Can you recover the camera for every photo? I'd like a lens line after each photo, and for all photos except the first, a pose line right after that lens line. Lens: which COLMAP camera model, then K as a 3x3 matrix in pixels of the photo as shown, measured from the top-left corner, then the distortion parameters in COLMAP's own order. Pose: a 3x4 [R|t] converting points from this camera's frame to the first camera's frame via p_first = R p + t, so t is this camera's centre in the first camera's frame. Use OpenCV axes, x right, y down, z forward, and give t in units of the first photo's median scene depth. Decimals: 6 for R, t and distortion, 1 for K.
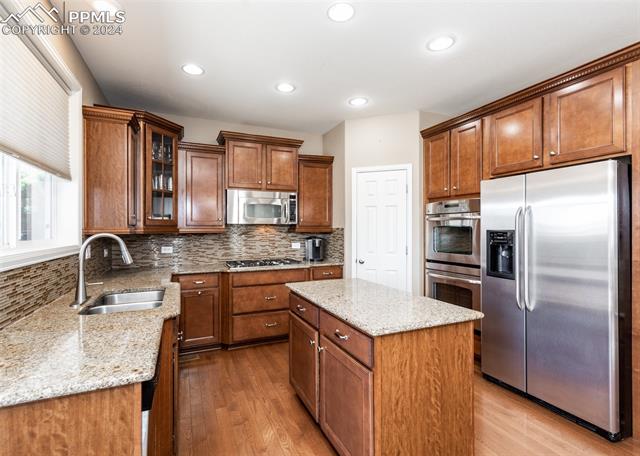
lens RADIAL K [[333.5, 0, 307.2], [0, 333.5, 231.1], [0, 0, 1]] dist [0.001338, 0.000192]
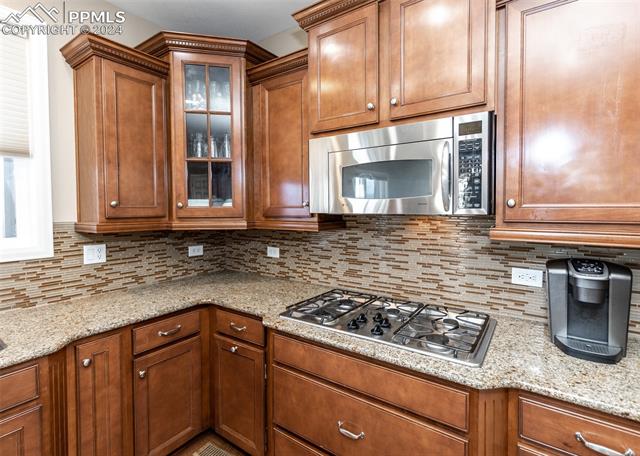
lens RADIAL K [[304.8, 0, 342.1], [0, 304.8, 215.4], [0, 0, 1]] dist [0.000739, 0.000084]
pose [[0.545913, 0.021851, -0.837557, 0.156216], [-0.002578, 0.999699, 0.024401, -0.032662], [0.837838, -0.011162, 0.545805, 0.882276]]
